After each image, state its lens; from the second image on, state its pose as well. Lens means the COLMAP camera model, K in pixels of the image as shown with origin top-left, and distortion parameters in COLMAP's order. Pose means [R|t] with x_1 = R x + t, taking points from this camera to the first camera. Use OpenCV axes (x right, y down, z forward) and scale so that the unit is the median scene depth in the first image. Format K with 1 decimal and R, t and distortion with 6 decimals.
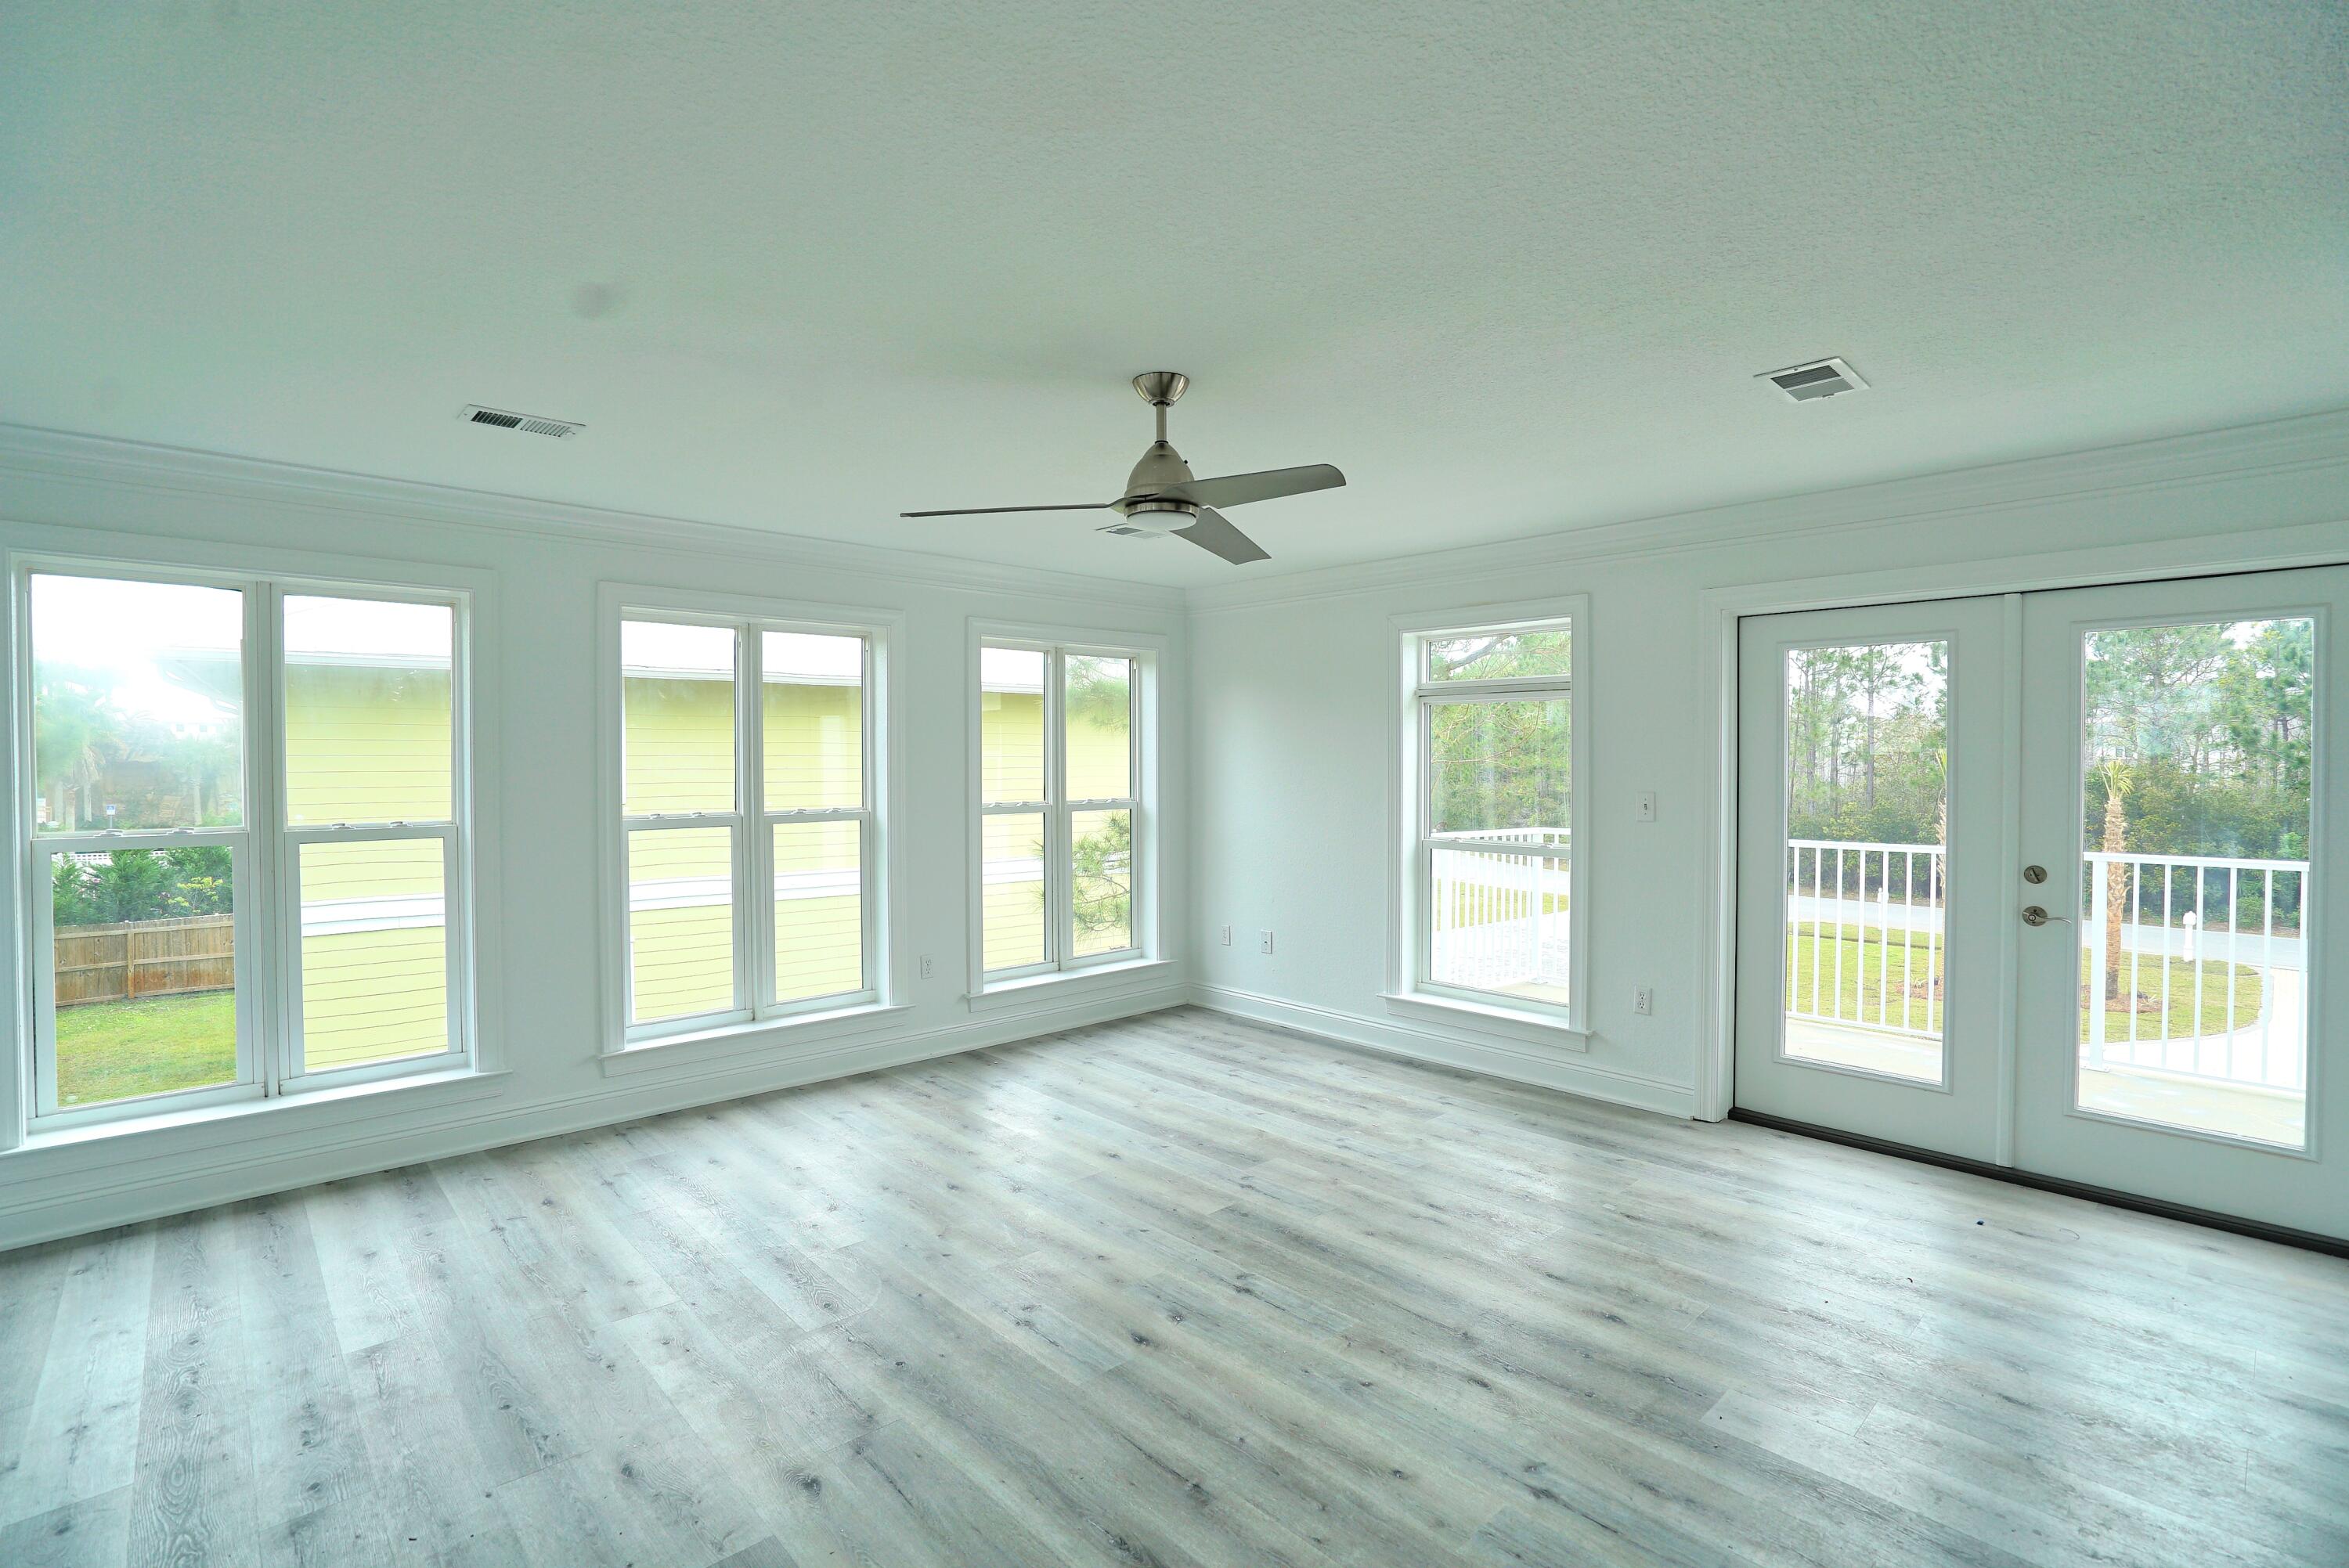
lens RADIAL K [[1079.8, 0, 1177.0], [0, 1079.8, 750.6], [0, 0, 1]] dist [-0.028921, 0.000103]
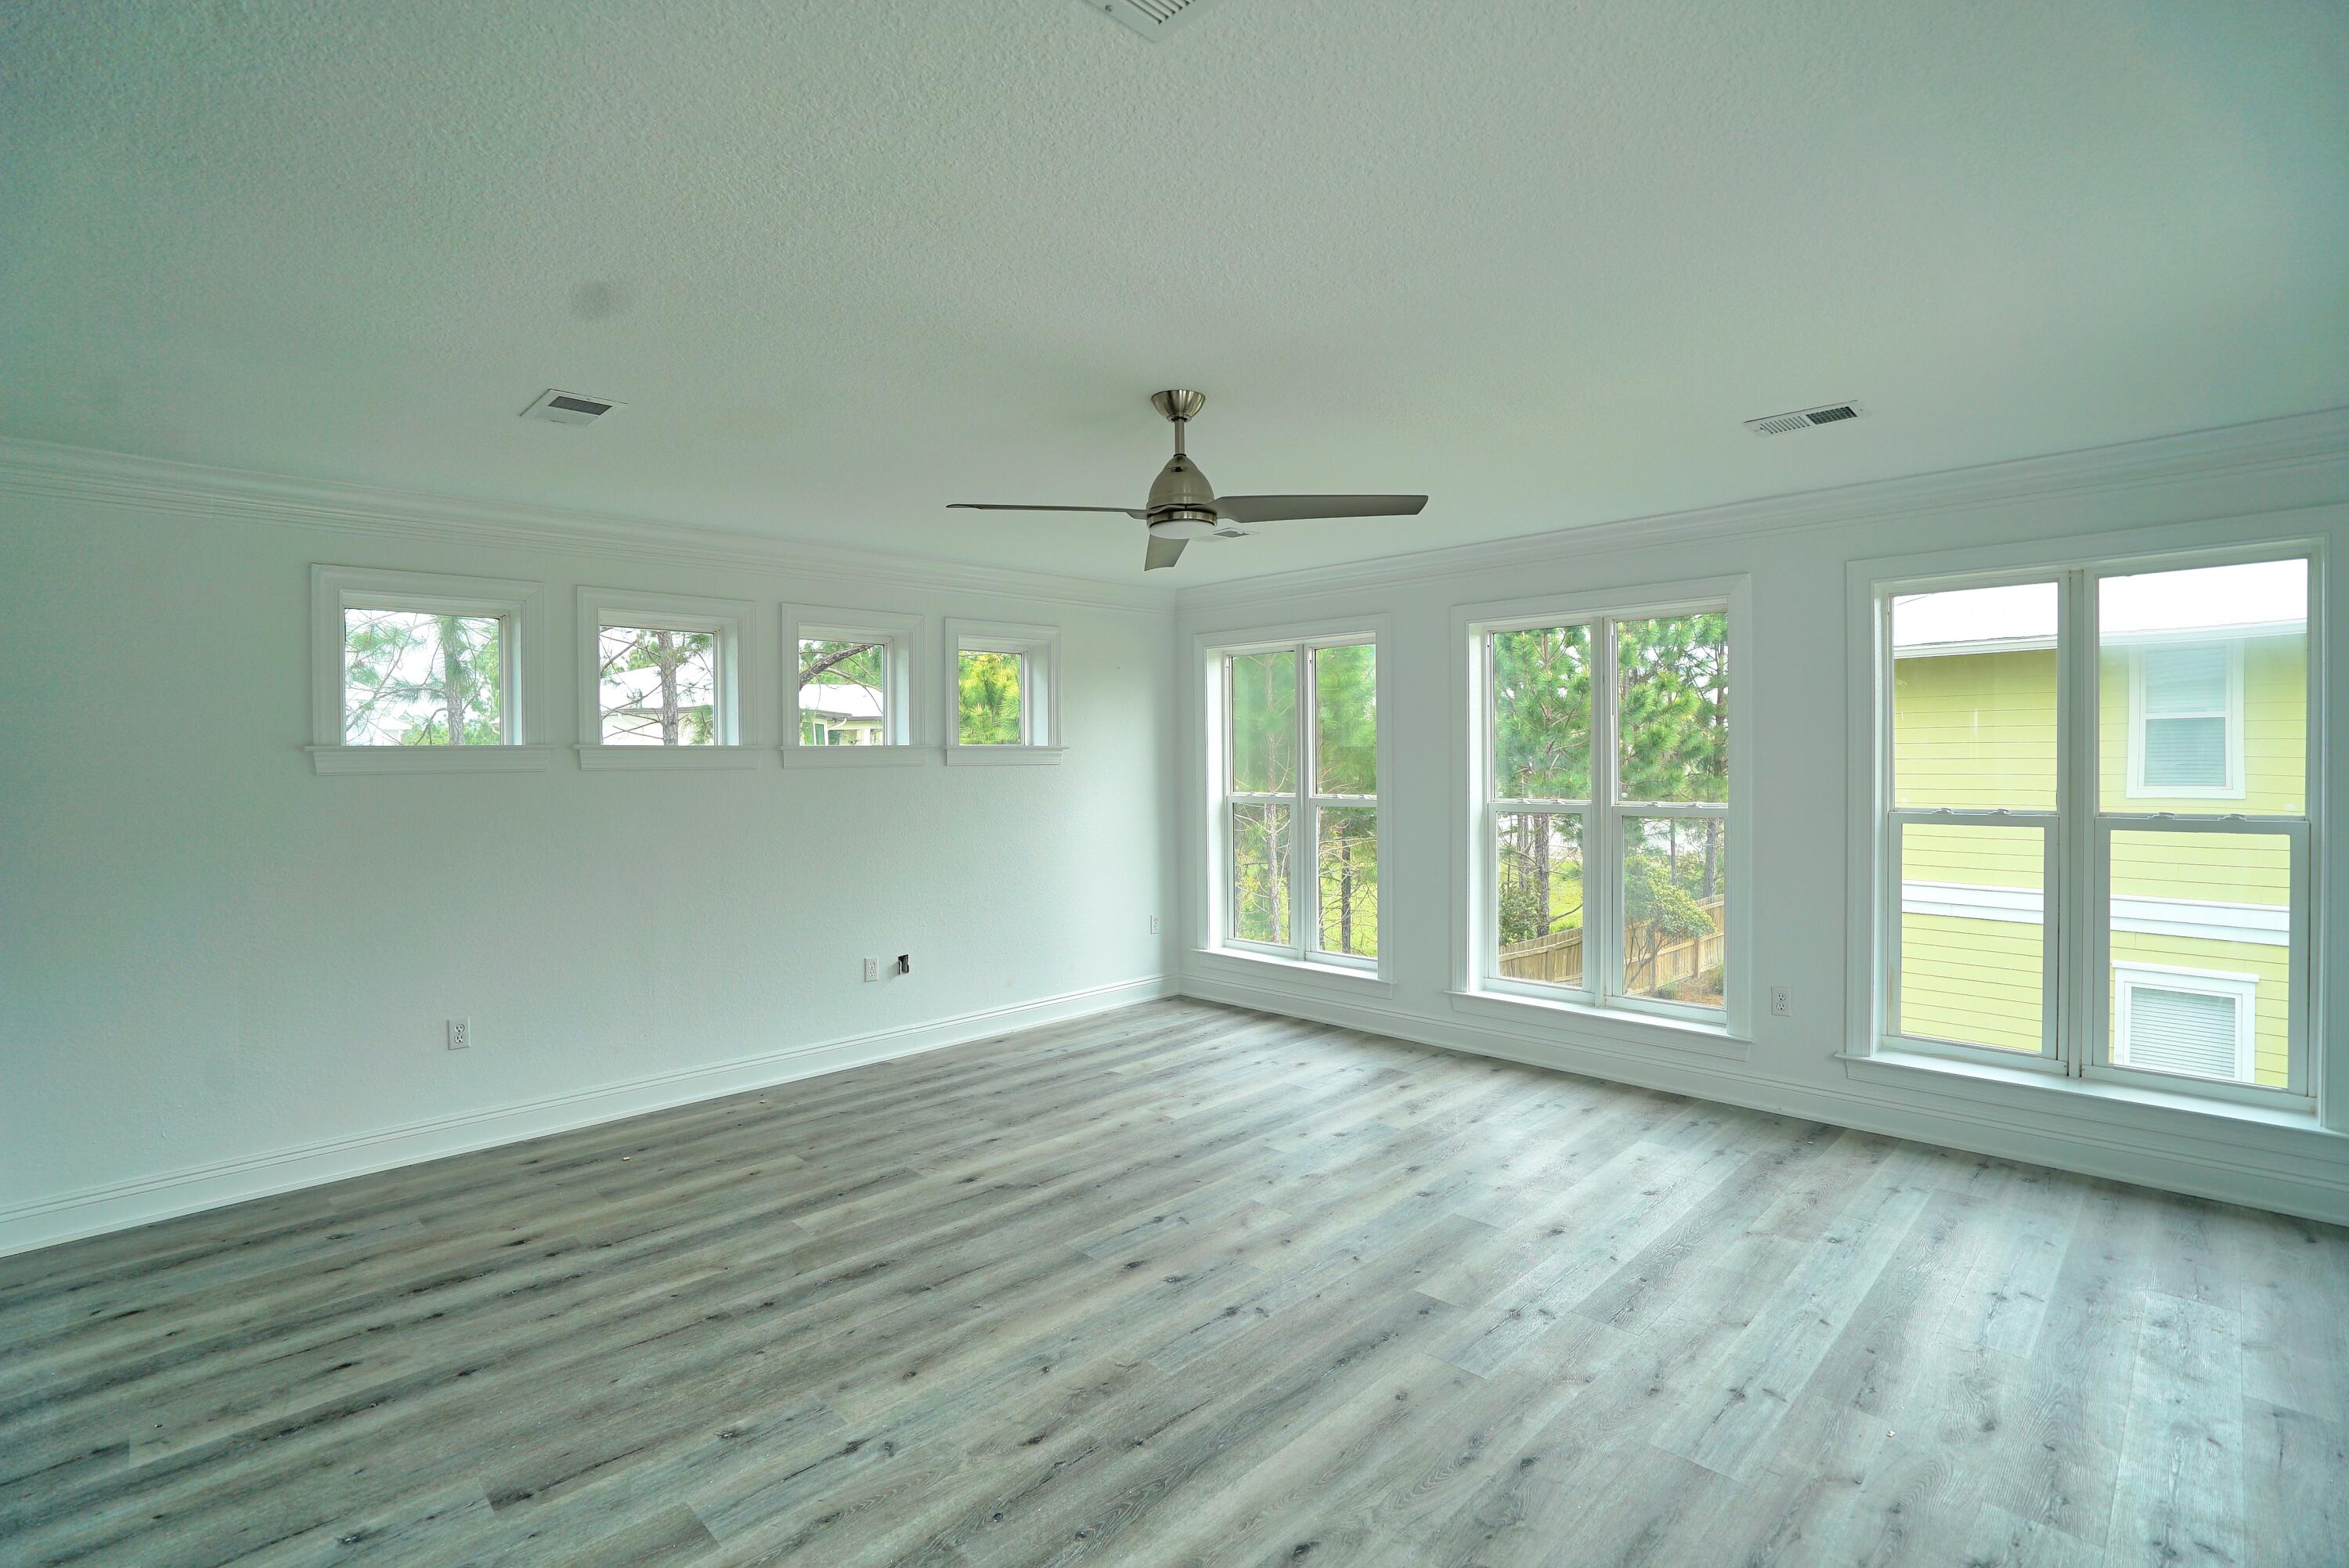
lens RADIAL K [[1065.1, 0, 1162.2], [0, 1065.1, 776.6], [0, 0, 1]] dist [-0.051336, 0.018217]
pose [[0.031359, 0.017216, -0.999360, 0.547466], [0.022884, 0.999577, 0.017937, 0.003484], [0.999246, -0.023432, 0.030952, 0.507102]]
